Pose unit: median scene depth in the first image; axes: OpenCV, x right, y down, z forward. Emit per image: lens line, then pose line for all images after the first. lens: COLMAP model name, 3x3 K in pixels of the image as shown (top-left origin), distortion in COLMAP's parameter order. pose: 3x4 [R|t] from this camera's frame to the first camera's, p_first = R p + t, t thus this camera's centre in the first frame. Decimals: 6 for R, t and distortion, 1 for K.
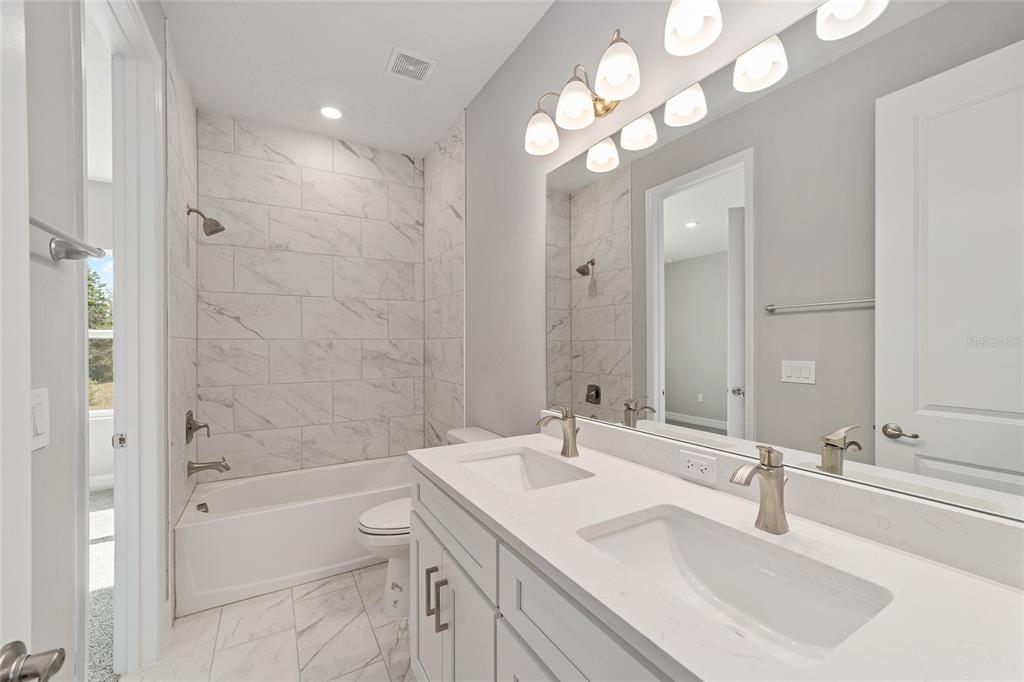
lens RADIAL K [[395.1, 0, 506.2], [0, 395.1, 336.9], [0, 0, 1]] dist [0.001895, 0.000100]
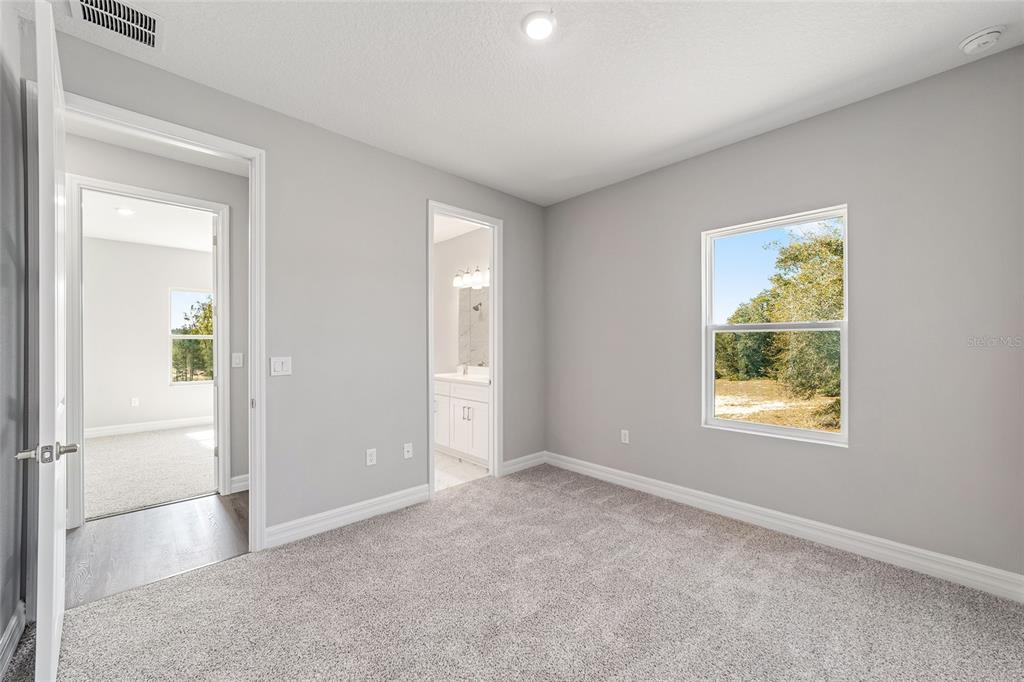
lens RADIAL K [[395.1, 0, 510.5], [0, 395.1, 340.1], [0, 0, 1]] dist [0.001895, 0.000100]
pose [[0.972586, 0.000826, 0.232540, -0.103425], [-0.002688, 0.999967, 0.007689, -0.018620], [-0.232526, -0.008103, 0.972556, -0.967524]]
